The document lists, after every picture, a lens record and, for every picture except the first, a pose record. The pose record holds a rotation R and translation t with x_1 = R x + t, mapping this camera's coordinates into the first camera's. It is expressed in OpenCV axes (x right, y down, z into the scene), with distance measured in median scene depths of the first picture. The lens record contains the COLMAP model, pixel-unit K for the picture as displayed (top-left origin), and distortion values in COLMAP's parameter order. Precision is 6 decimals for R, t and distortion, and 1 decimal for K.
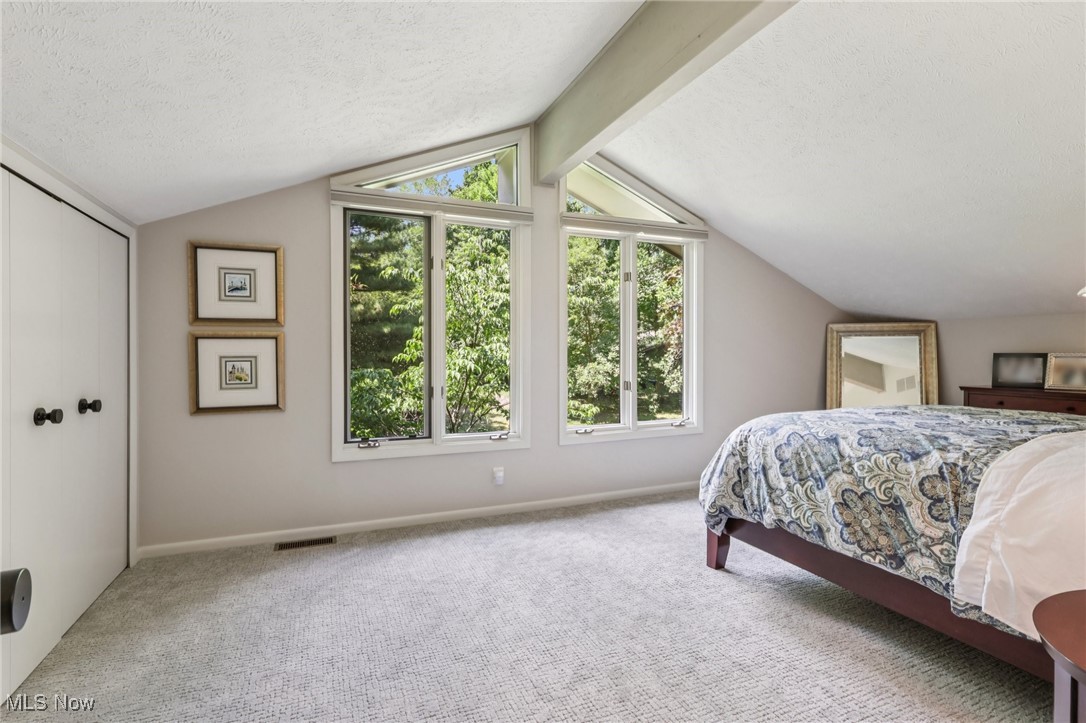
lens RADIAL K [[517.6, 0, 535.8], [0, 517.6, 356.7], [0, 0, 1]] dist [-0.006422, 0.001600]
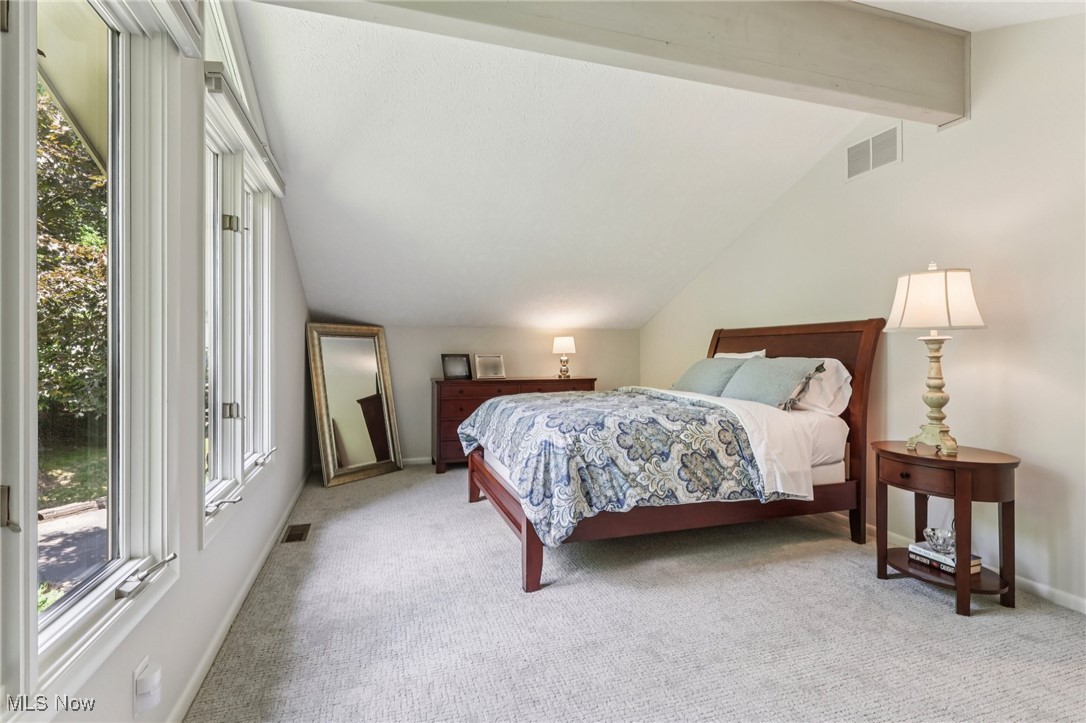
lens RADIAL K [[517.6, 0, 538.8], [0, 517.6, 358.8], [0, 0, 1]] dist [-0.006422, 0.001600]
pose [[0.073892, -0.007871, 0.997235, -0.683785], [0.007257, 0.999947, 0.007355, -0.004989], [-0.997240, 0.006694, 0.073946, 1.133288]]
